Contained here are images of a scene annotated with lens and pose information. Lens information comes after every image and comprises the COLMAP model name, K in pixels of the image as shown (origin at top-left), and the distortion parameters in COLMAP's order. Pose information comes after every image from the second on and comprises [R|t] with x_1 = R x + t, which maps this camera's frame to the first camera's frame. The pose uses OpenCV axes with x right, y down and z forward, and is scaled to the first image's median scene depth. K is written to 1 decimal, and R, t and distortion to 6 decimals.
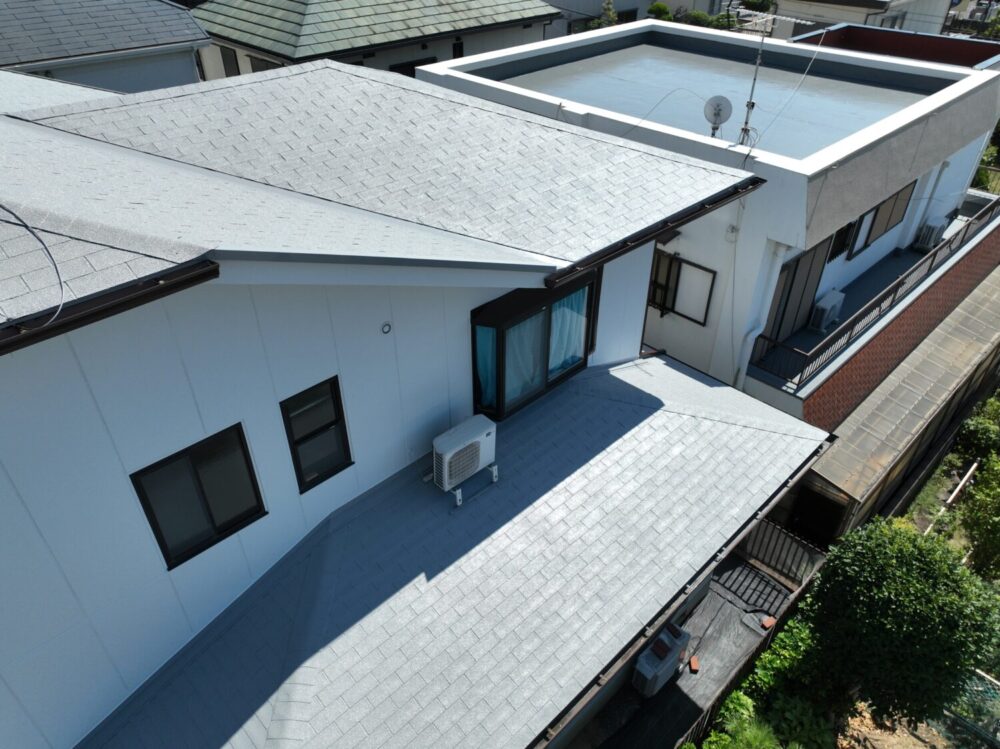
lens RADIAL K [[702.4, 0, 503.8], [0, 702.4, 376.3], [0, 0, 1]] dist [-0.001987, 0.021195]
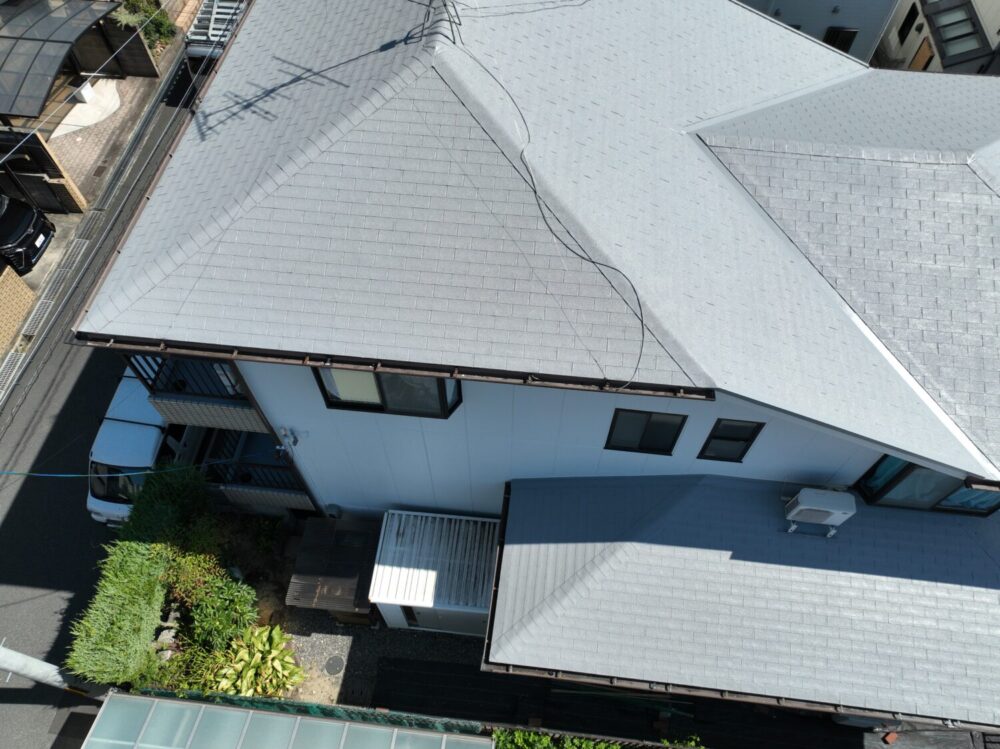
lens RADIAL K [[702.4, 0, 502.1], [0, 702.4, 380.5], [0, 0, 1]] dist [-0.001987, 0.021195]
pose [[0.629535, 0.654130, -0.419285, -0.037421], [-0.454780, 0.747763, 0.483763, -0.432591], [0.629969, -0.113864, 0.768228, -0.316366]]
